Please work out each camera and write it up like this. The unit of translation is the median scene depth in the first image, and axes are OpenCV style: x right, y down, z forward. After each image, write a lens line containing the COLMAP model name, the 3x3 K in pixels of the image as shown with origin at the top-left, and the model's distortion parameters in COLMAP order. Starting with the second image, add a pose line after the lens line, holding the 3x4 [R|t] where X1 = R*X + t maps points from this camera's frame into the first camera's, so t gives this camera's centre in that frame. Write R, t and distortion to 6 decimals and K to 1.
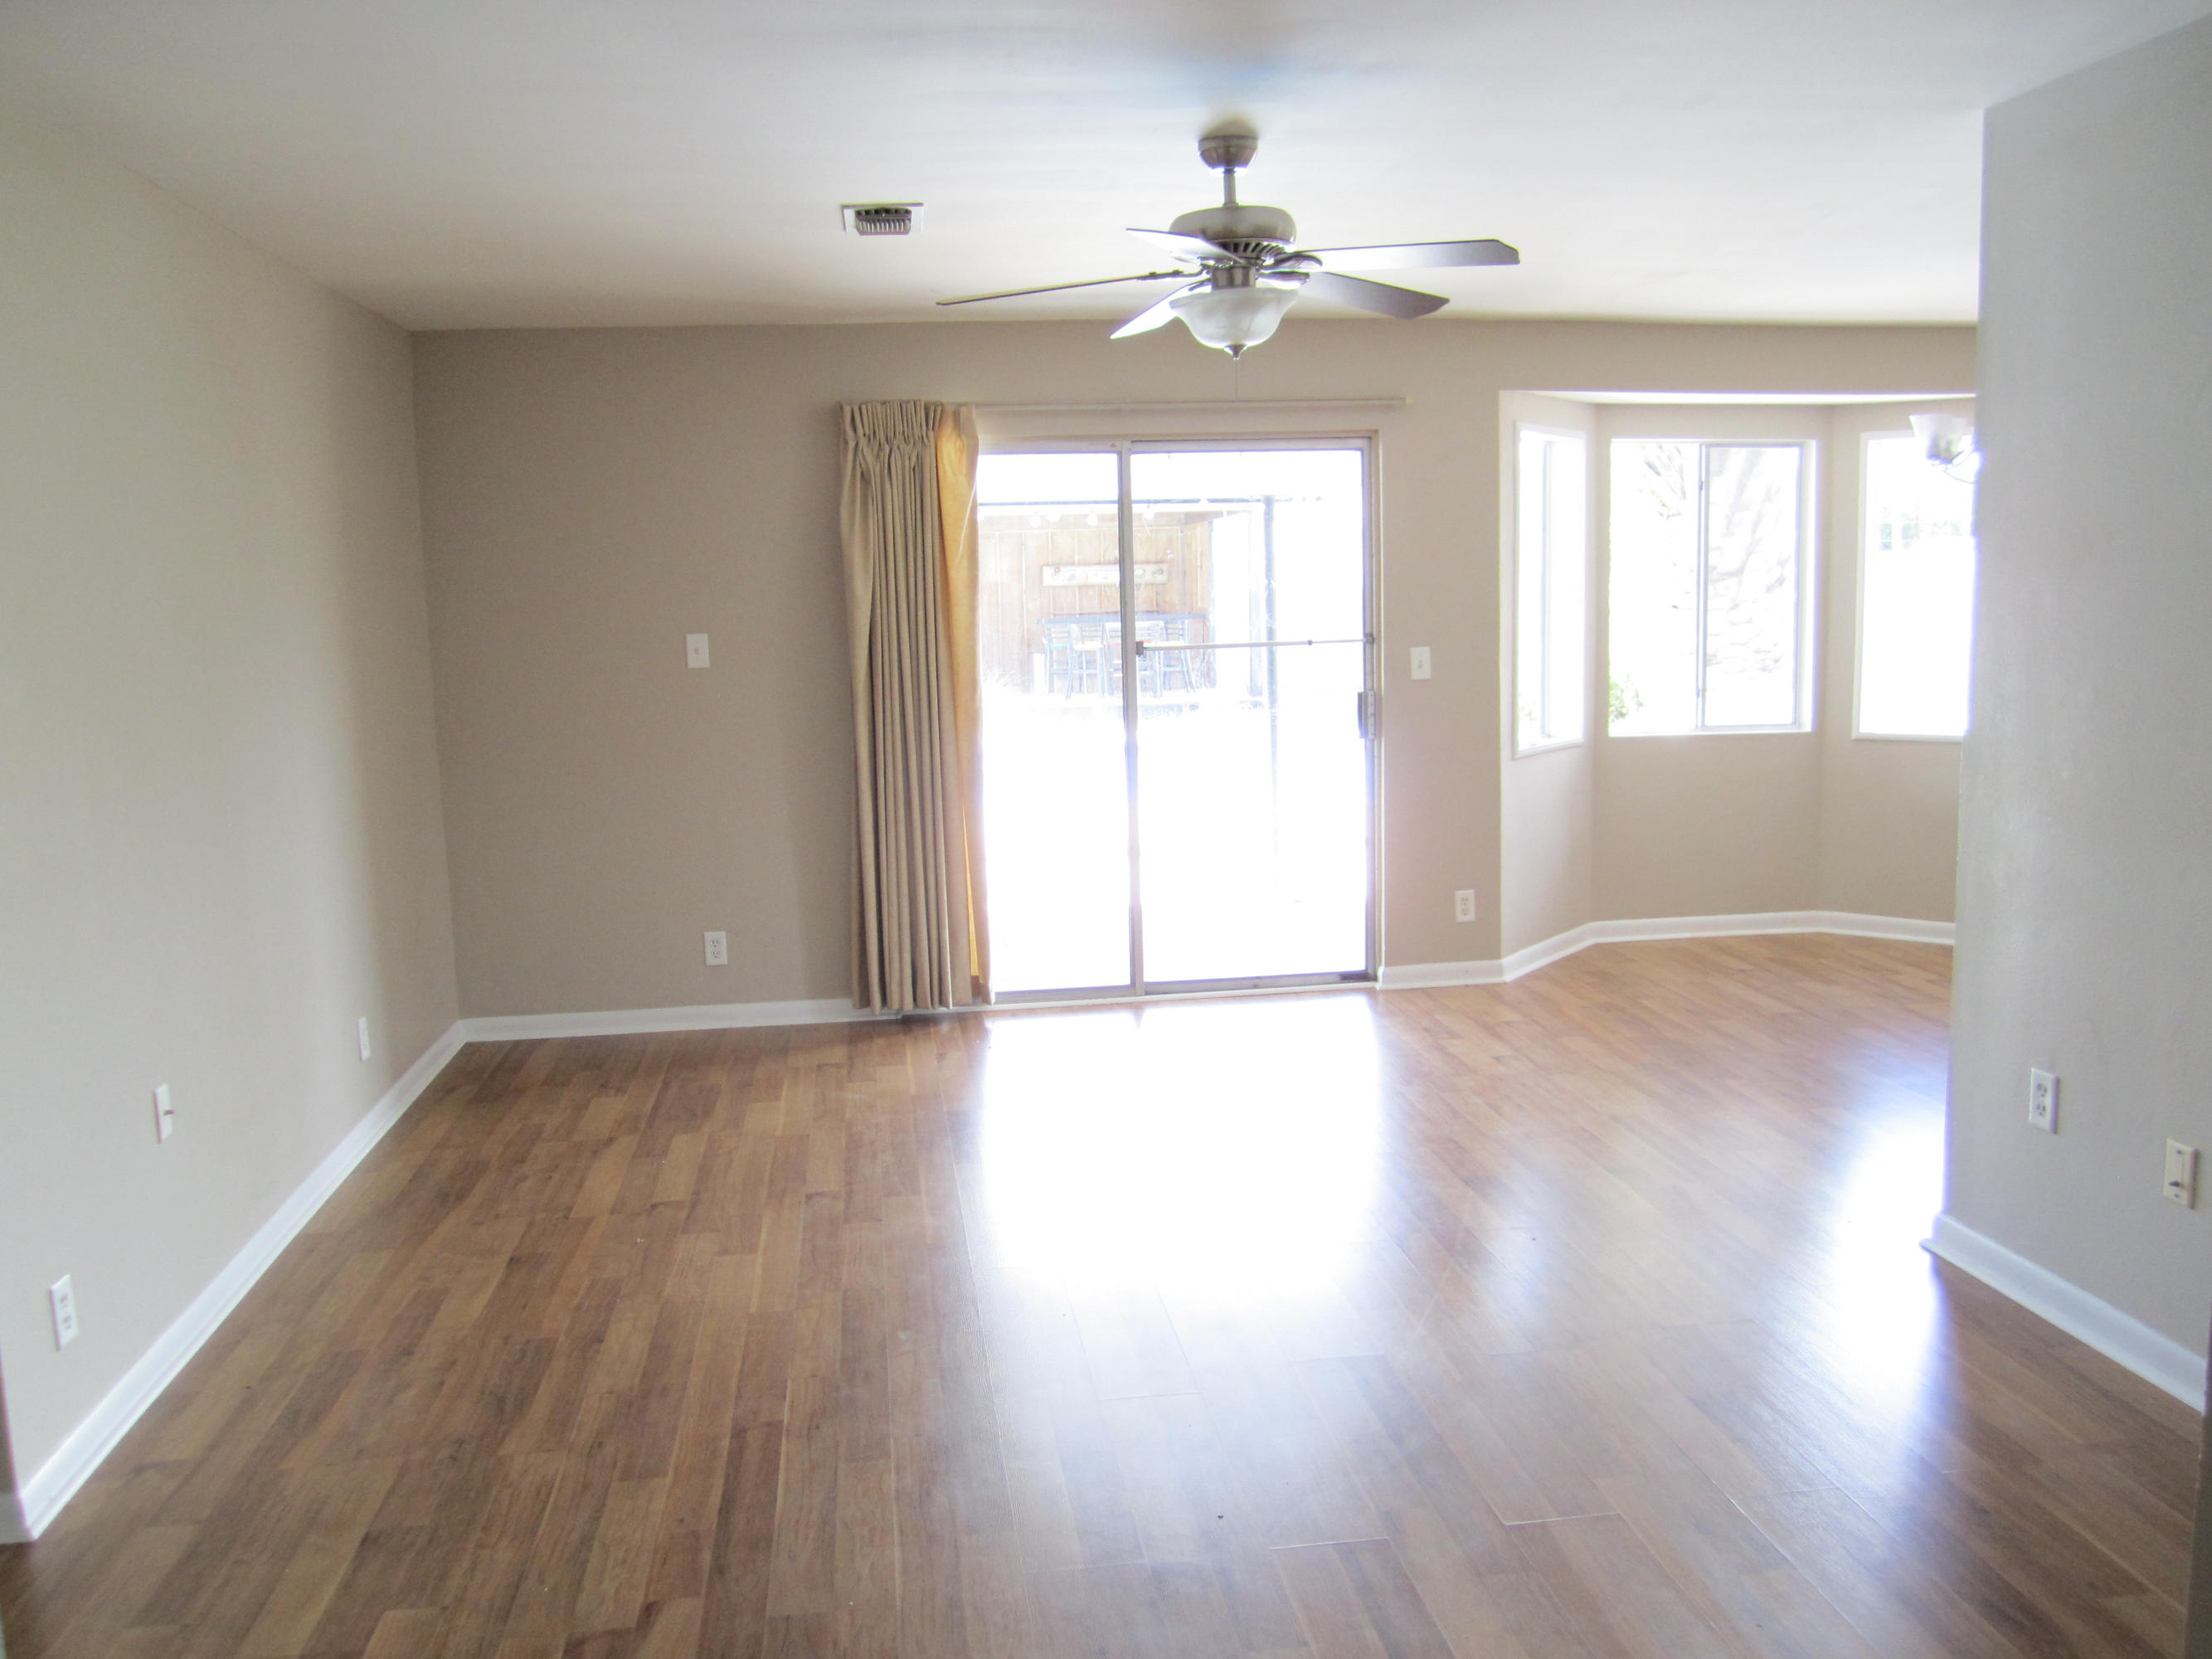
lens RADIAL K [[1824.7, 0, 1102.3], [0, 1824.7, 837.6], [0, 0, 1]] dist [-0.046329, 0.014317]
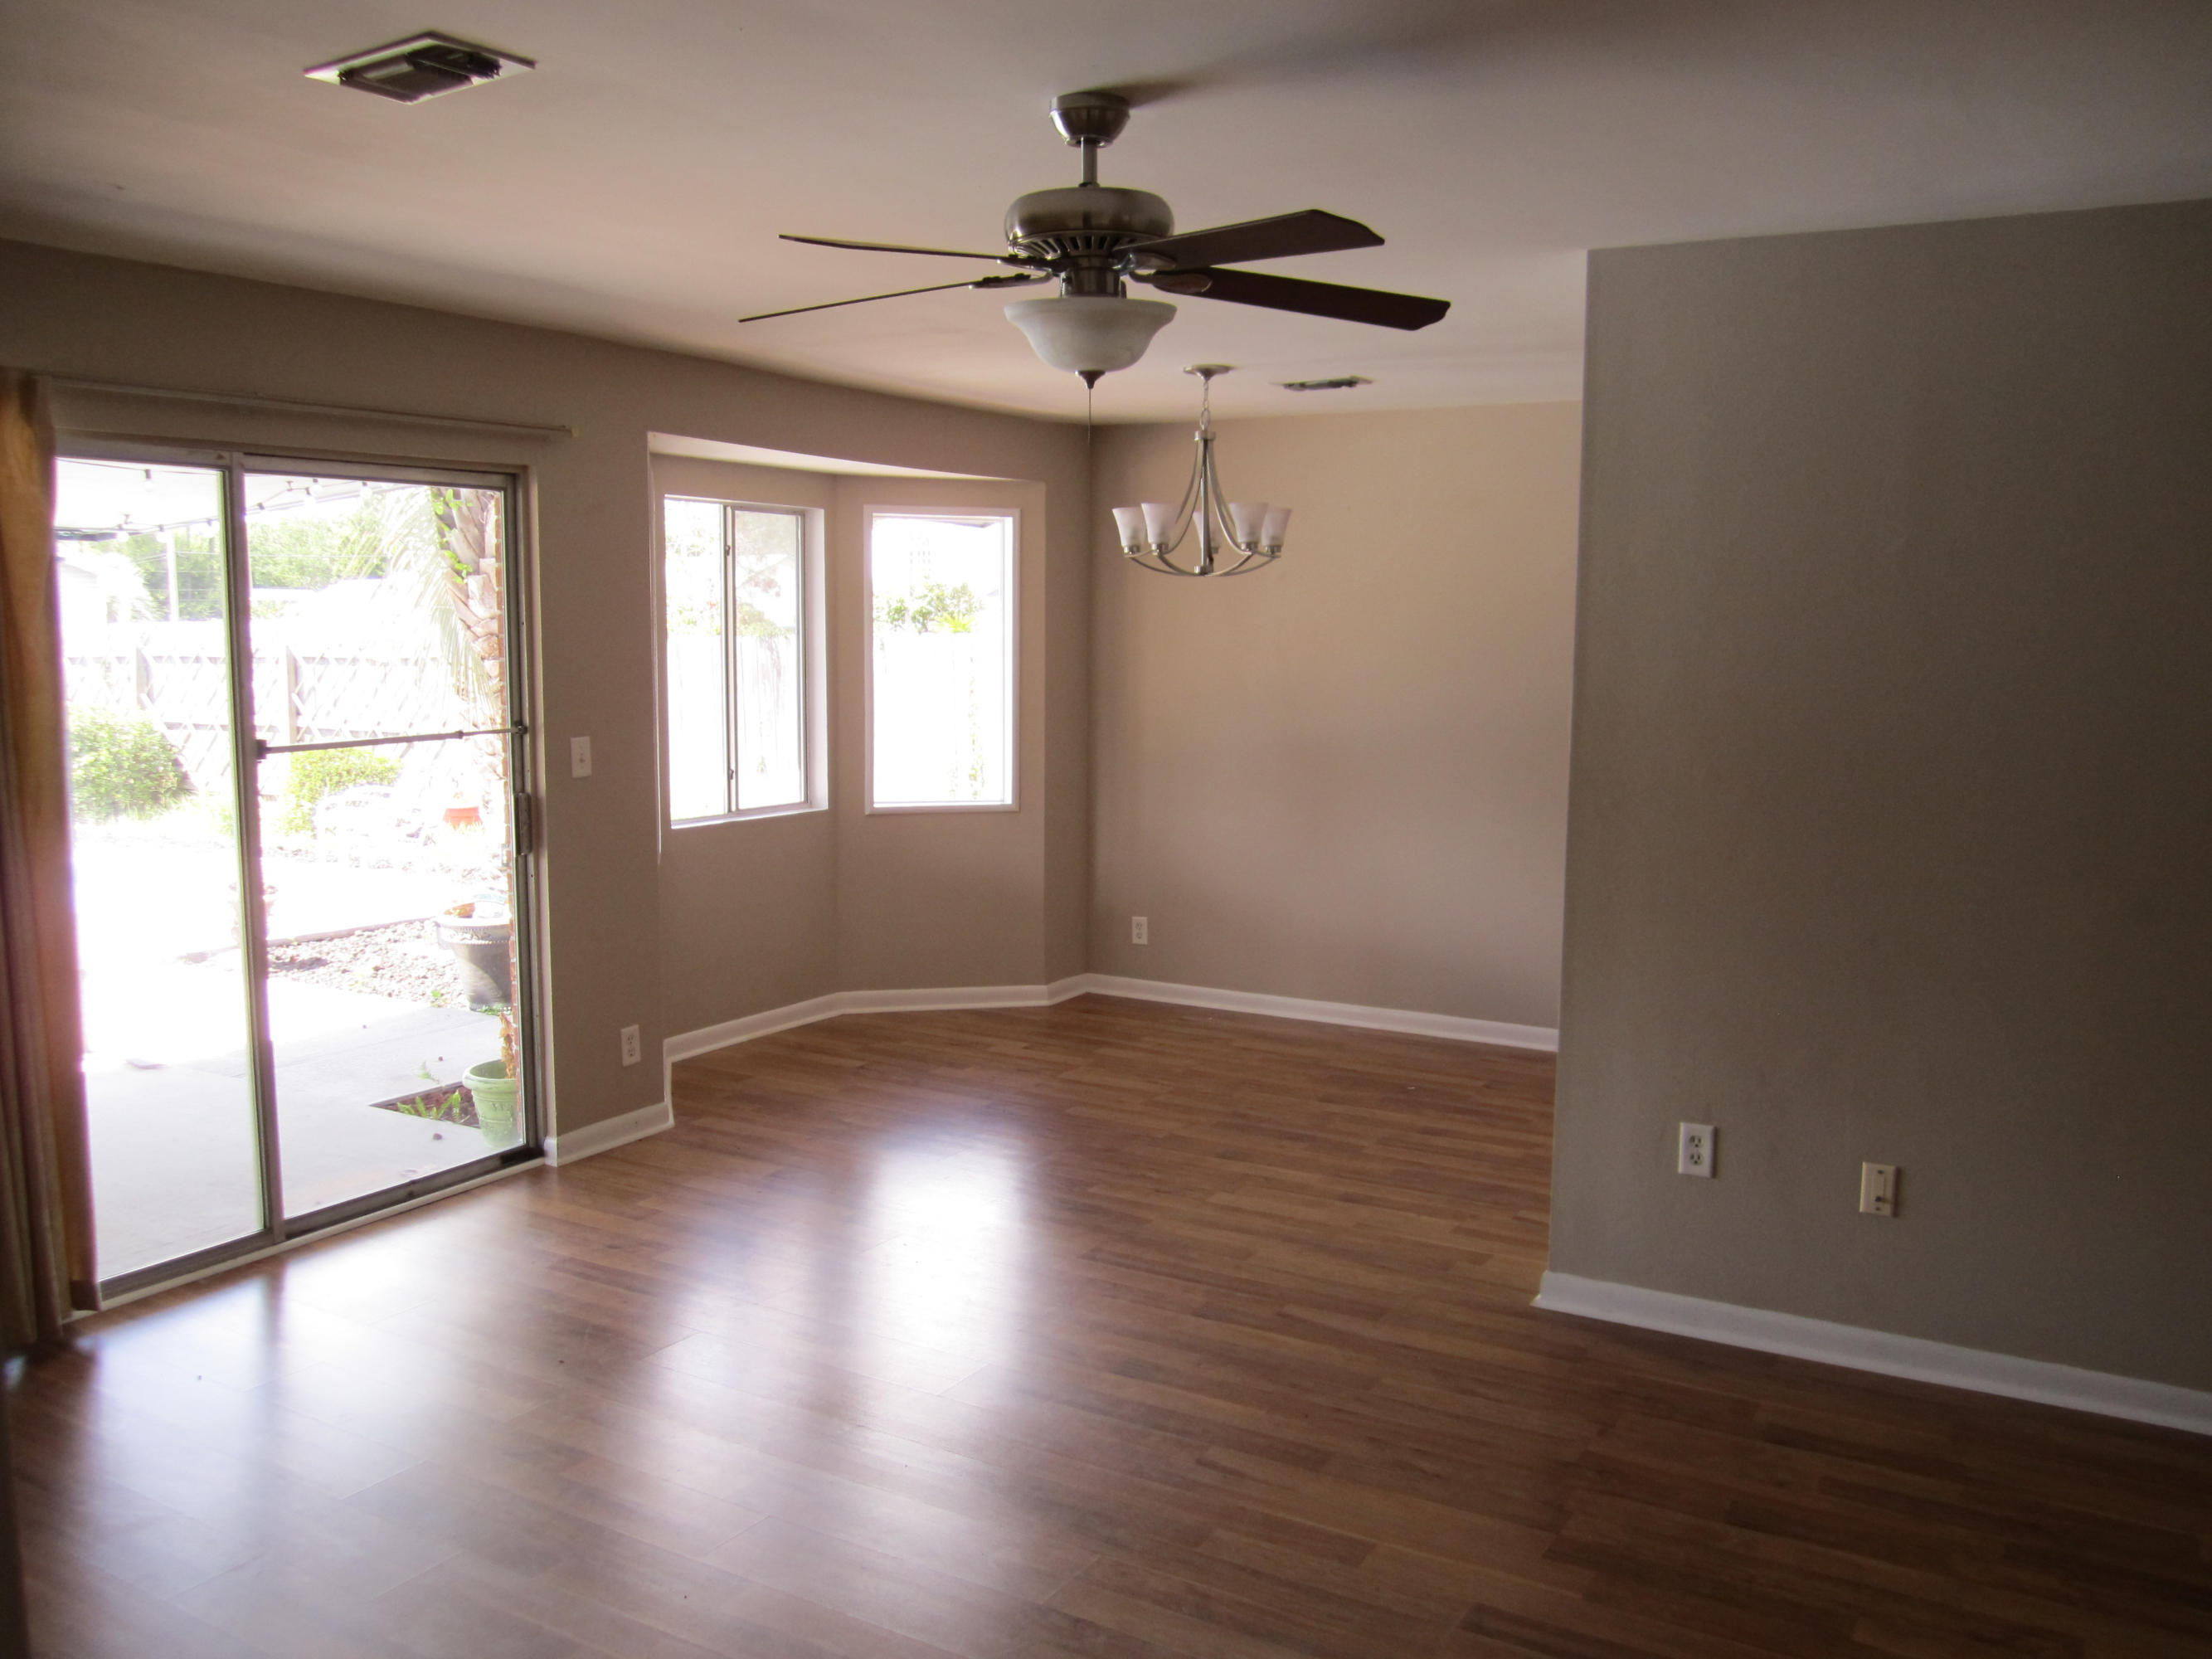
lens RADIAL K [[1824.7, 0, 1106.5], [0, 1824.7, 823.8], [0, 0, 1]] dist [-0.046329, 0.014317]
pose [[0.631213, -0.059826, 0.773299, -0.311696], [0.085958, 0.996275, 0.006911, -0.052262], [-0.770831, 0.062109, 0.634004, 0.312436]]
